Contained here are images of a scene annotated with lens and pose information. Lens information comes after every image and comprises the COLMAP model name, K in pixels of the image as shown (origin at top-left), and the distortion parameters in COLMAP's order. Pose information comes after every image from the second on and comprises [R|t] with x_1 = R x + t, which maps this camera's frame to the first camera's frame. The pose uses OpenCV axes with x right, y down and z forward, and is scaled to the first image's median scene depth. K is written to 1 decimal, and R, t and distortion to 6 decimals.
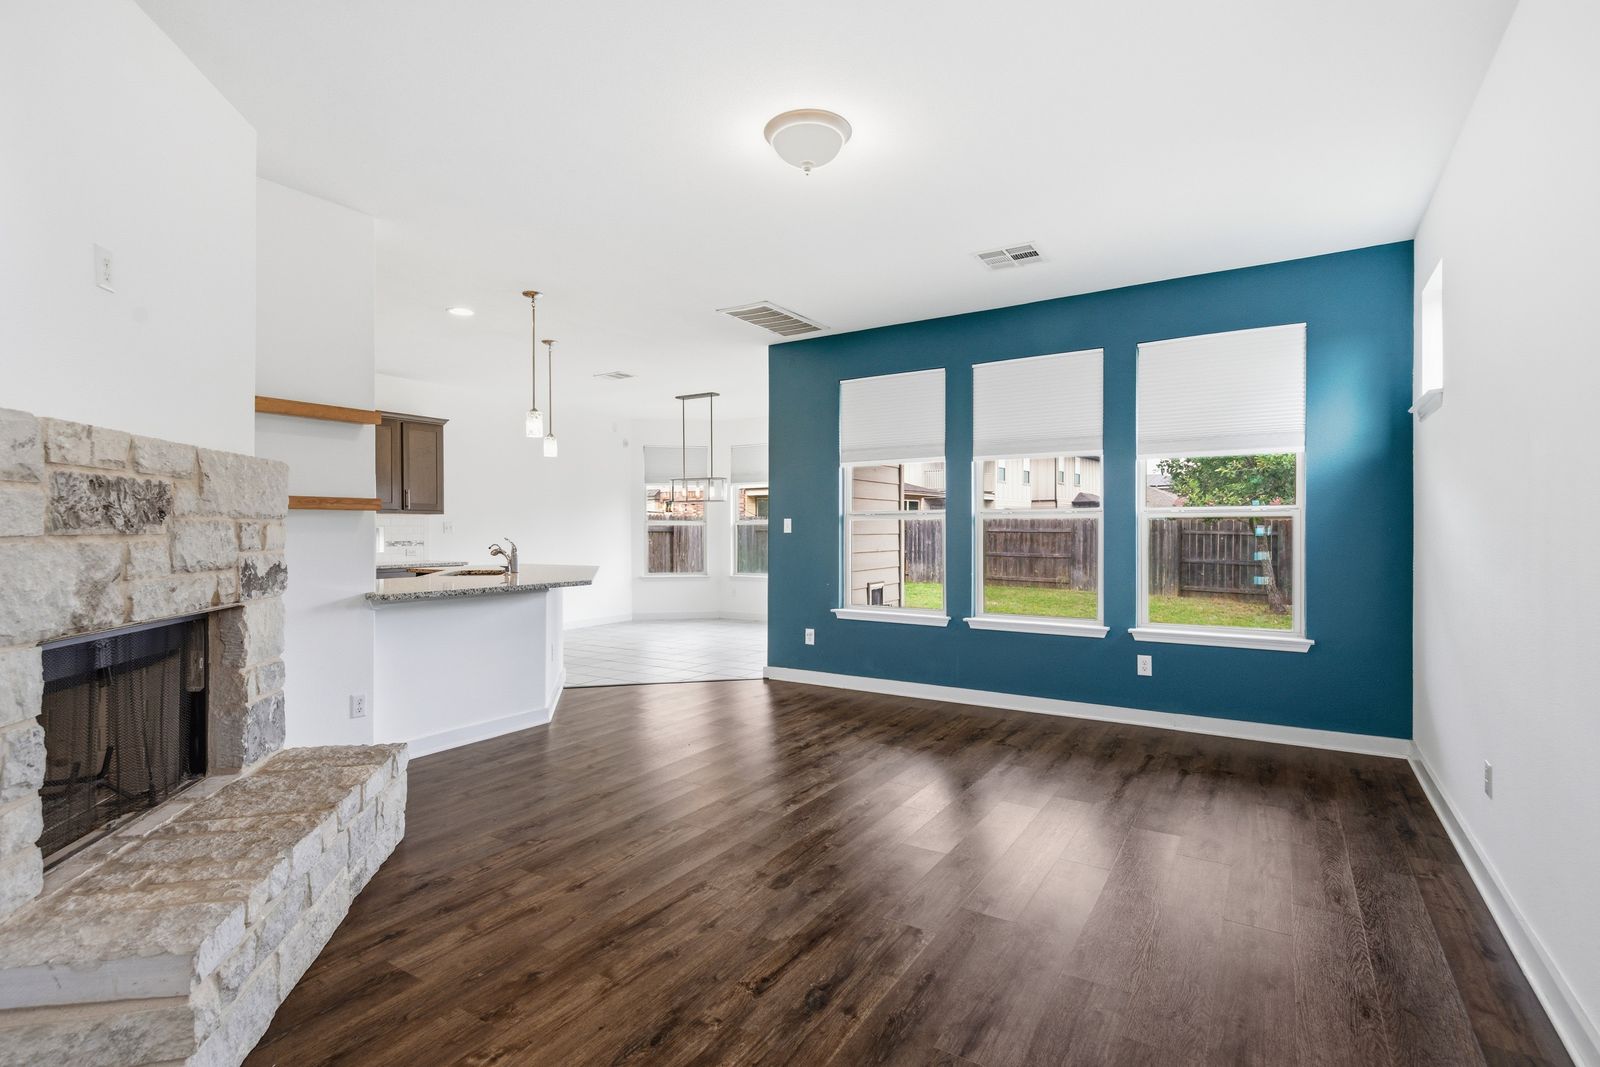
lens RADIAL K [[760.3, 0, 809.7], [0, 760.3, 539.4], [0, 0, 1]] dist [0.009510, -0.001909]
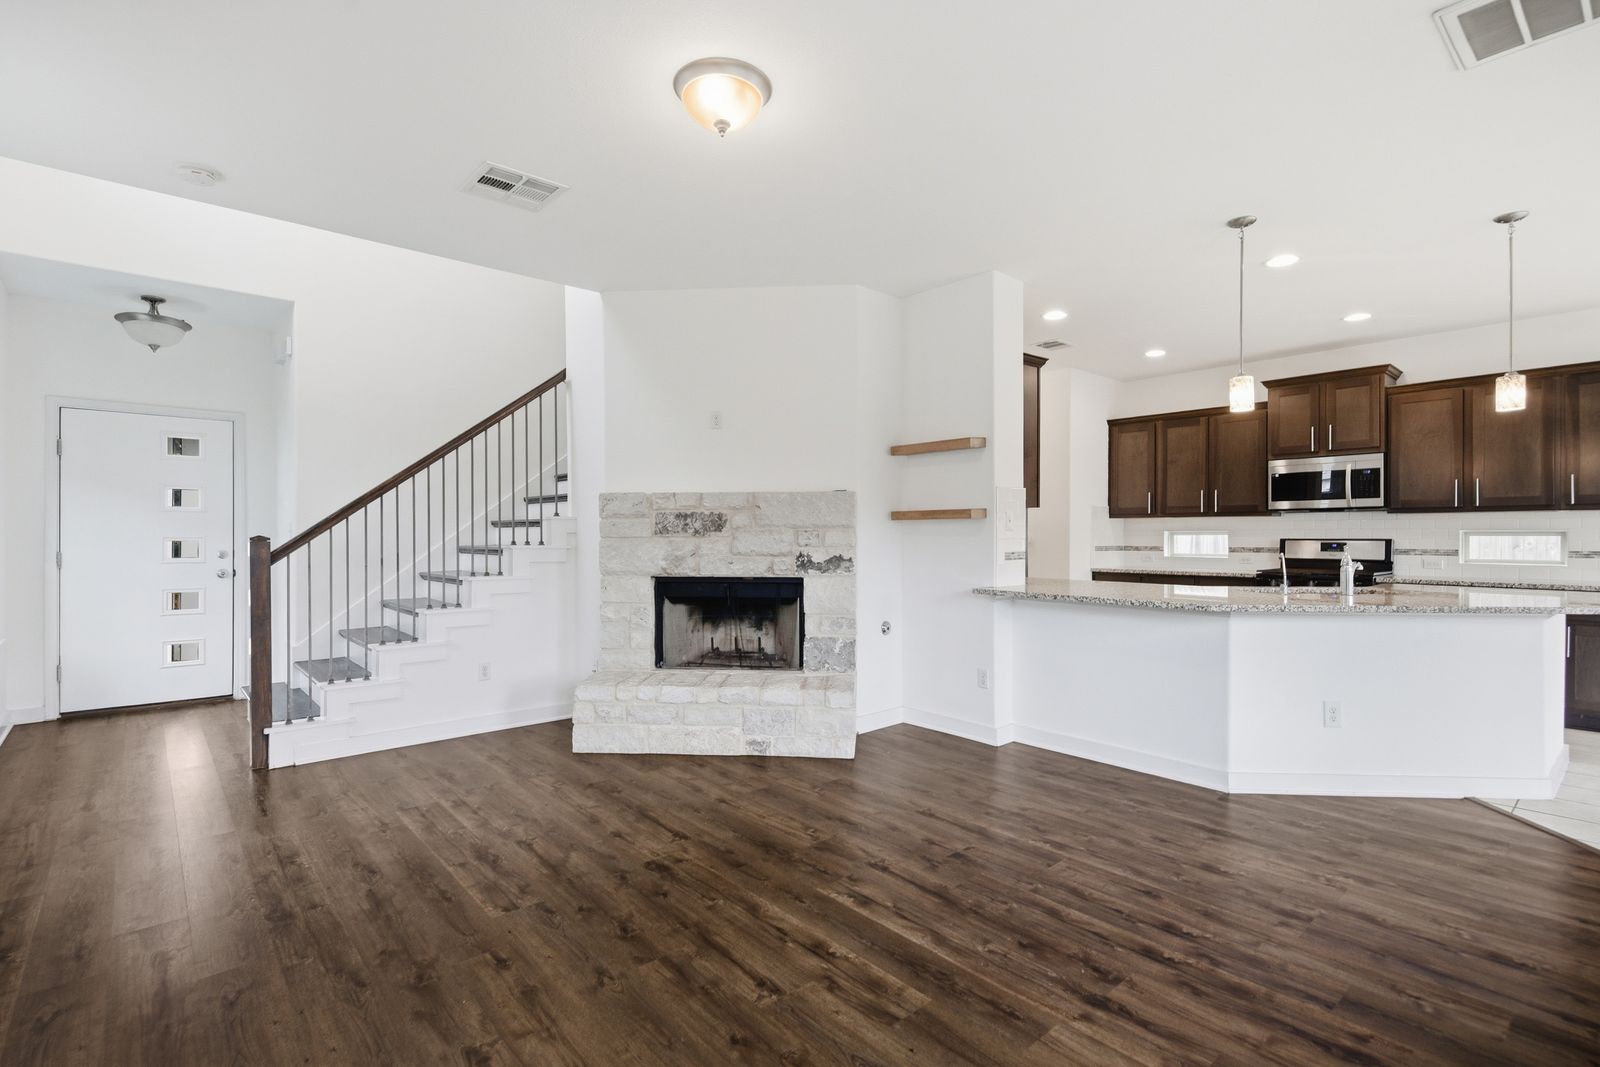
lens RADIAL K [[760.3, 0, 798.7], [0, 760.3, 535.6], [0, 0, 1]] dist [0.009510, -0.001909]
pose [[-0.304137, 0.002601, -0.952625, 1.009817], [-0.012758, 0.999895, 0.006803, -0.023716], [0.952543, 0.014223, -0.304072, 1.664219]]
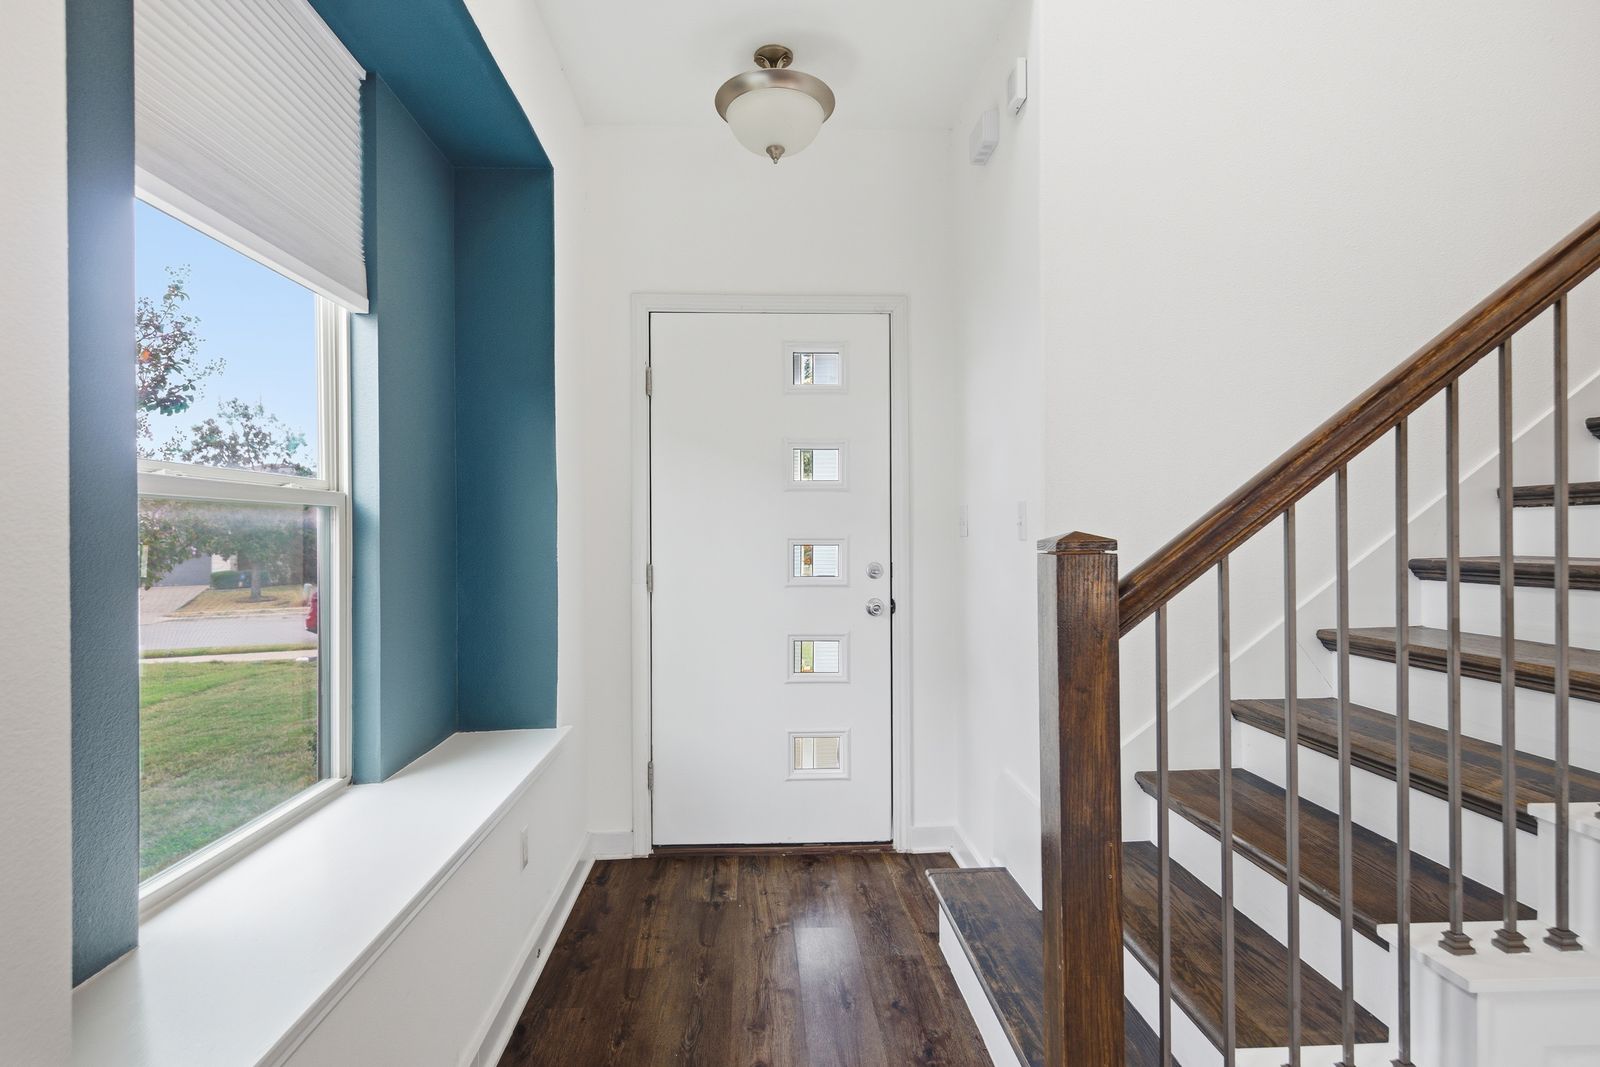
lens RADIAL K [[760.3, 0, 800.1], [0, 760.3, 533.3], [0, 0, 1]] dist [0.009510, -0.001909]
pose [[-0.818067, 0.006511, -0.575086, 0.465330], [0.000828, 0.999948, 0.010144, -0.009290], [0.575122, 0.007822, -0.818030, 0.773473]]
